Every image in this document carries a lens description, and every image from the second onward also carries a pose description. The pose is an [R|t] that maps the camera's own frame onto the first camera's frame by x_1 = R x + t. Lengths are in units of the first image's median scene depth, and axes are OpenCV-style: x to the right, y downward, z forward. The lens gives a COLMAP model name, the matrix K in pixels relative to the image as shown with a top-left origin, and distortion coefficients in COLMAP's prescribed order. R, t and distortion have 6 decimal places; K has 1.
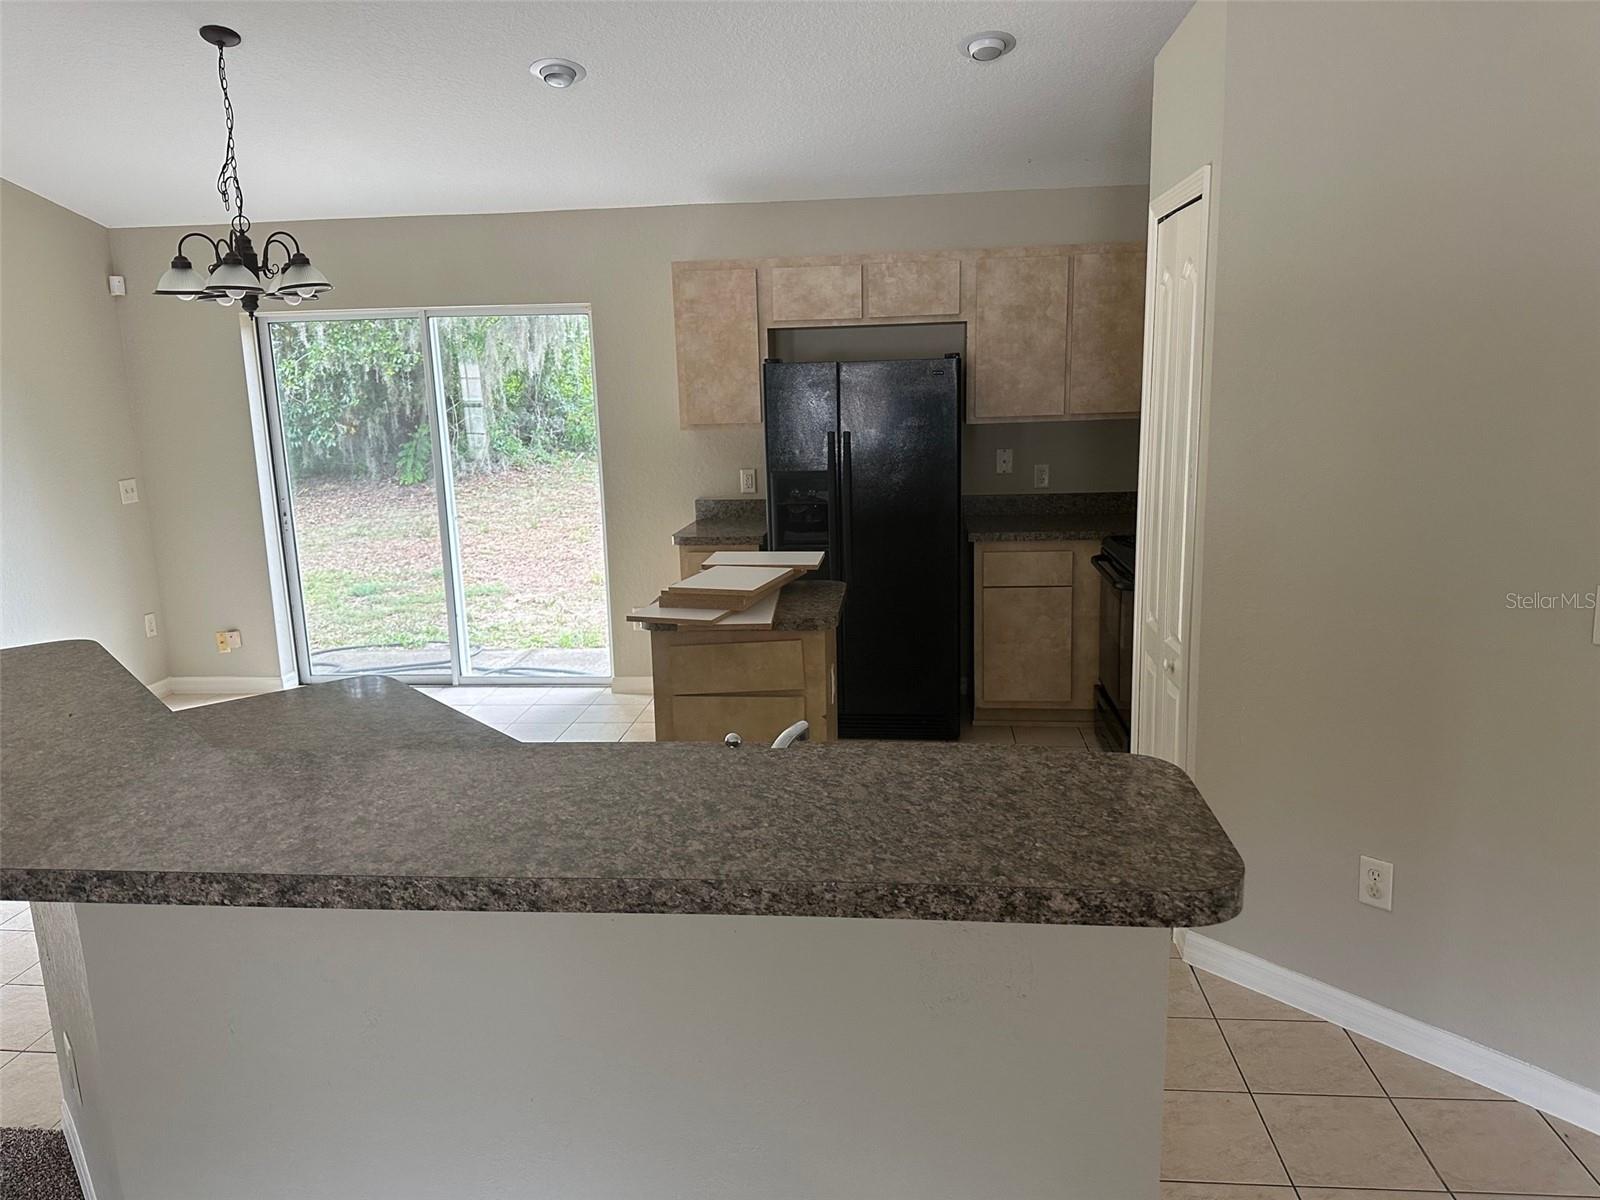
lens RADIAL K [[1117.4, 0, 790.8], [0, 1117.4, 606.2], [0, 0, 1]] dist [0.064658, -0.030836]
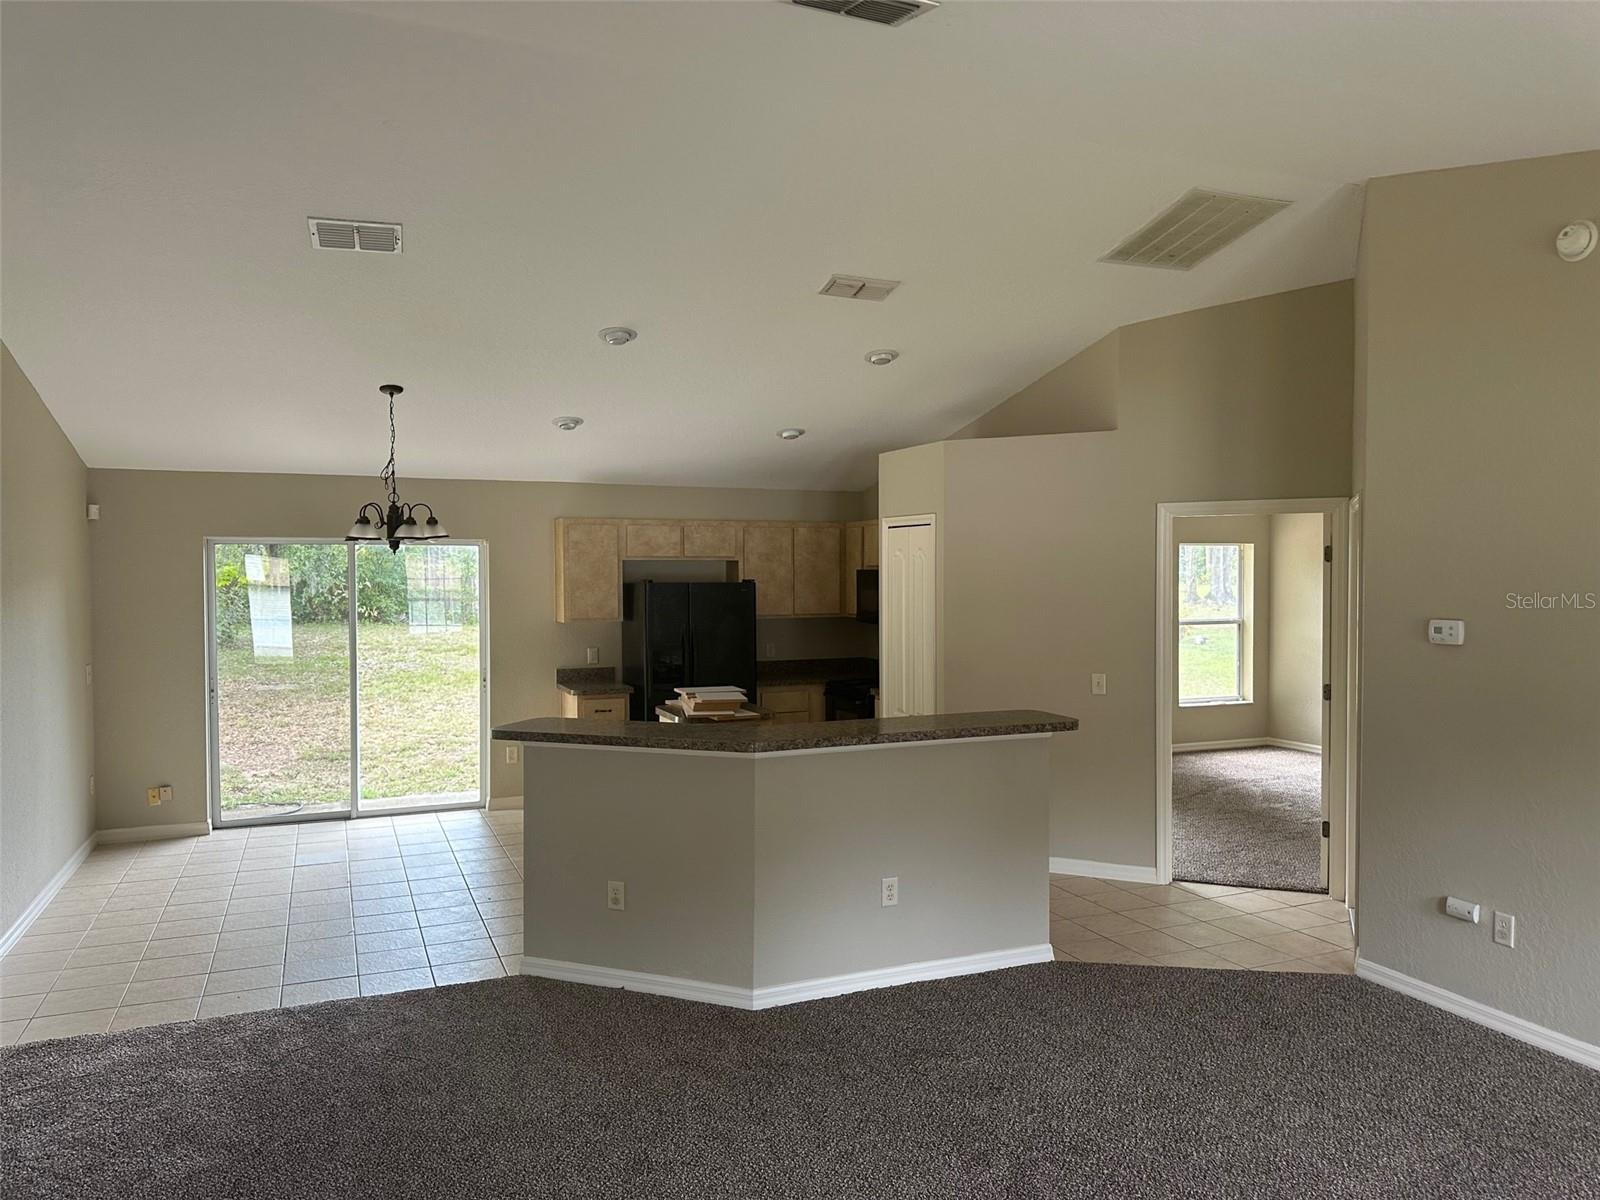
lens RADIAL K [[1117.4, 0, 803.0], [0, 1117.4, 595.3], [0, 0, 1]] dist [0.064658, -0.030836]
pose [[0.874275, 0.014804, 0.485205, -0.590414], [0.076951, 0.982670, -0.168637, 0.095101], [-0.479293, 0.184772, 0.857985, -0.508409]]
